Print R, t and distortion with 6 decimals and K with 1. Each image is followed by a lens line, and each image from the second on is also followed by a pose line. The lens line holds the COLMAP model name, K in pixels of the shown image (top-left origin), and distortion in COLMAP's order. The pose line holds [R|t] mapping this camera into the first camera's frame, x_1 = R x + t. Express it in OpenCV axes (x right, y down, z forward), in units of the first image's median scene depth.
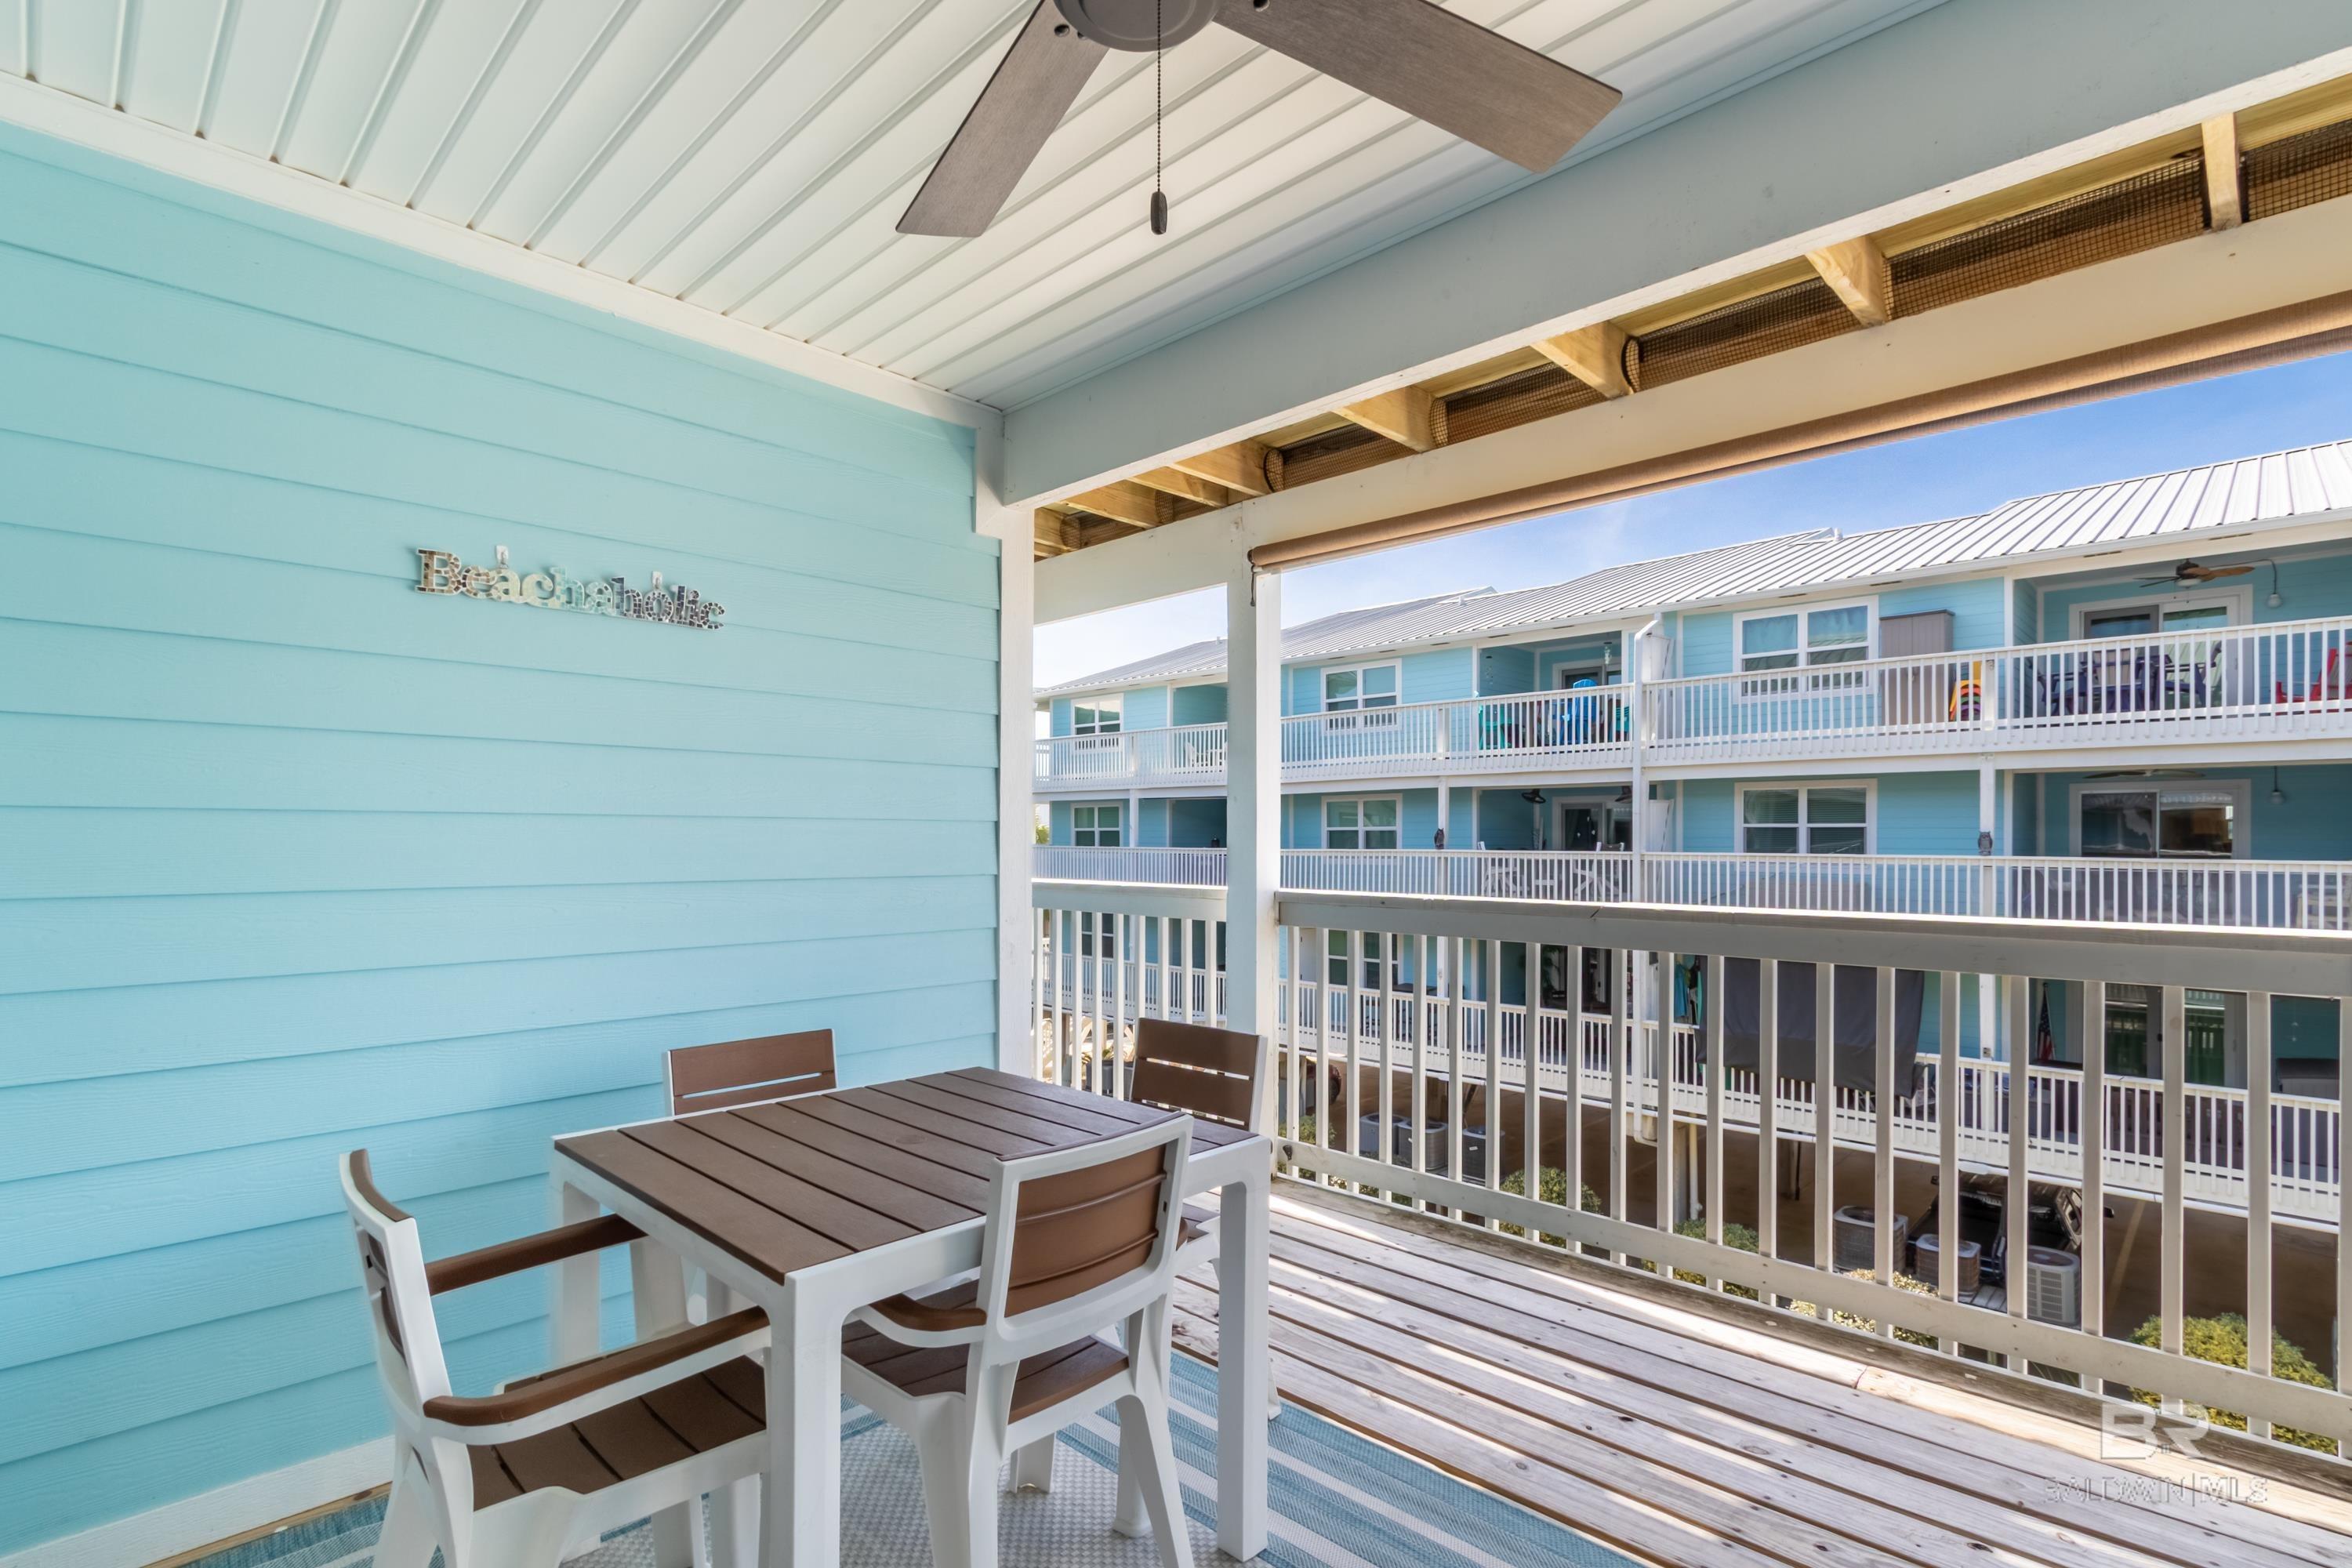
lens RADIAL K [[1094.5, 0, 1175.4], [0, 1094.5, 830.3], [0, 0, 1]] dist [0.000670, -0.000427]
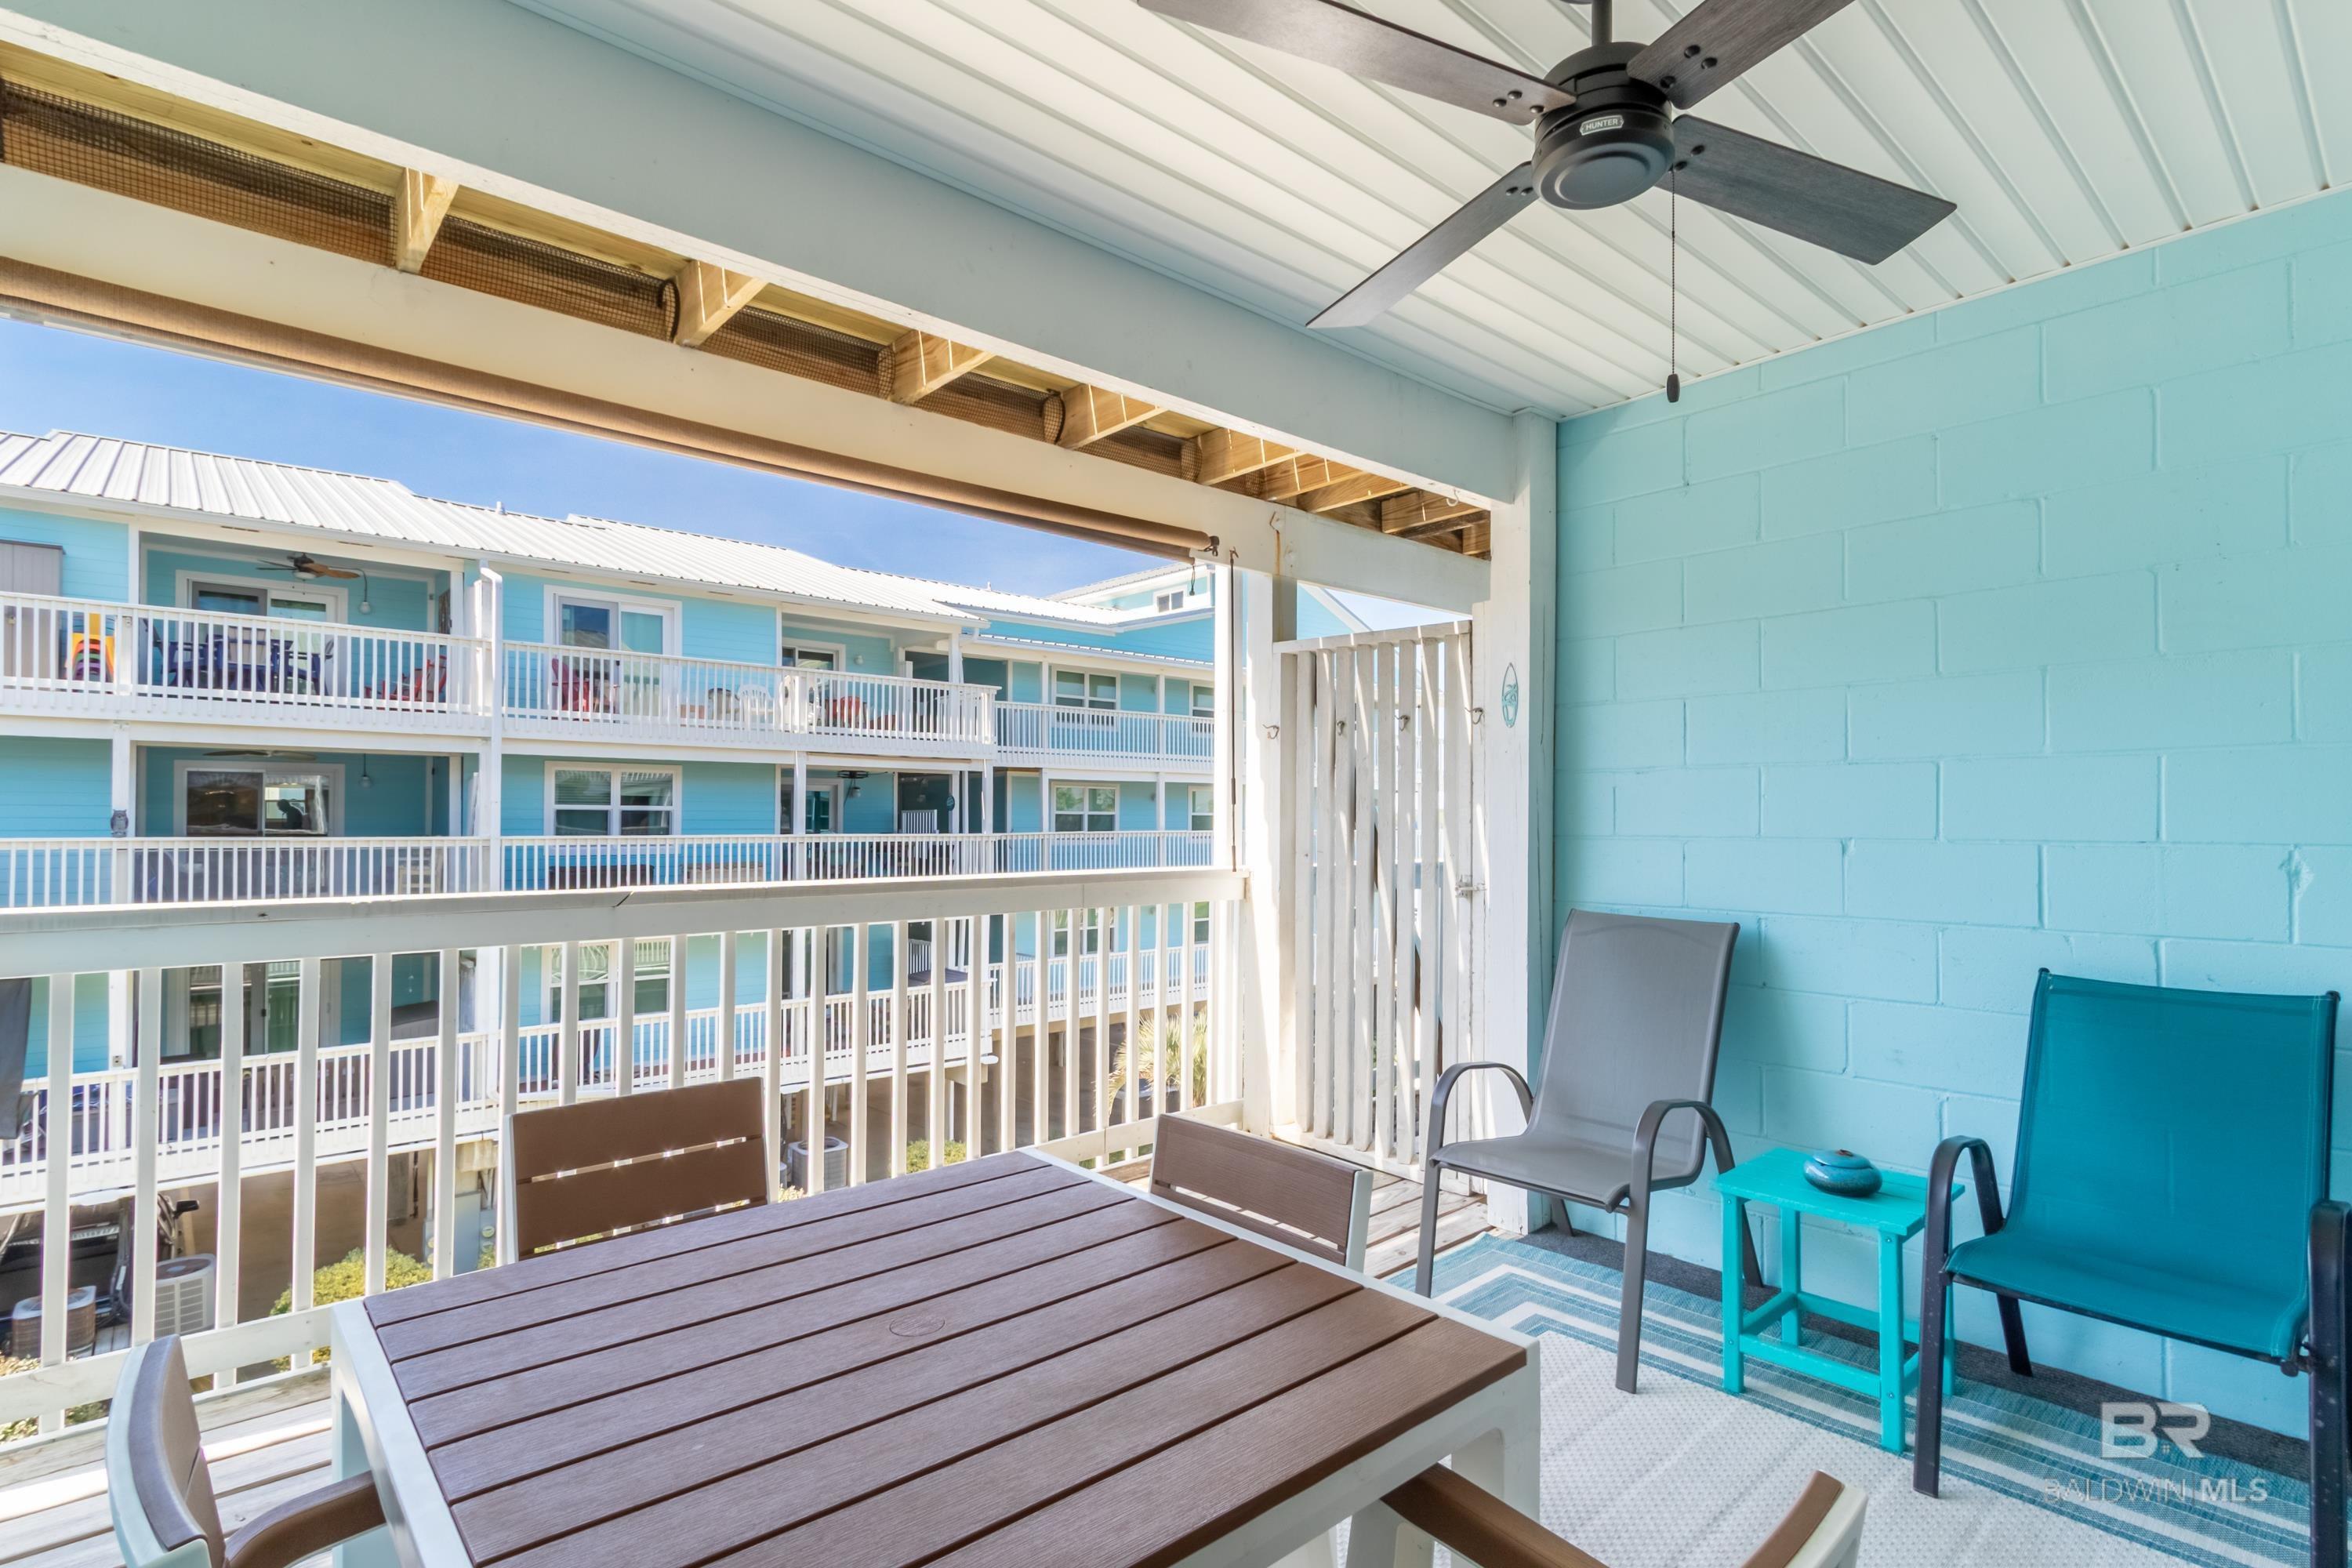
lens RADIAL K [[1126.7, 0, 1161.4], [0, 1126.7, 804.3], [0, 0, 1]] dist [0.000866, -0.000204]
pose [[0.091909, 0.012292, 0.995692, -0.082775], [-0.008235, 0.999899, -0.011584, 0.000264], [-0.995733, -0.007135, 0.092001, 0.079116]]
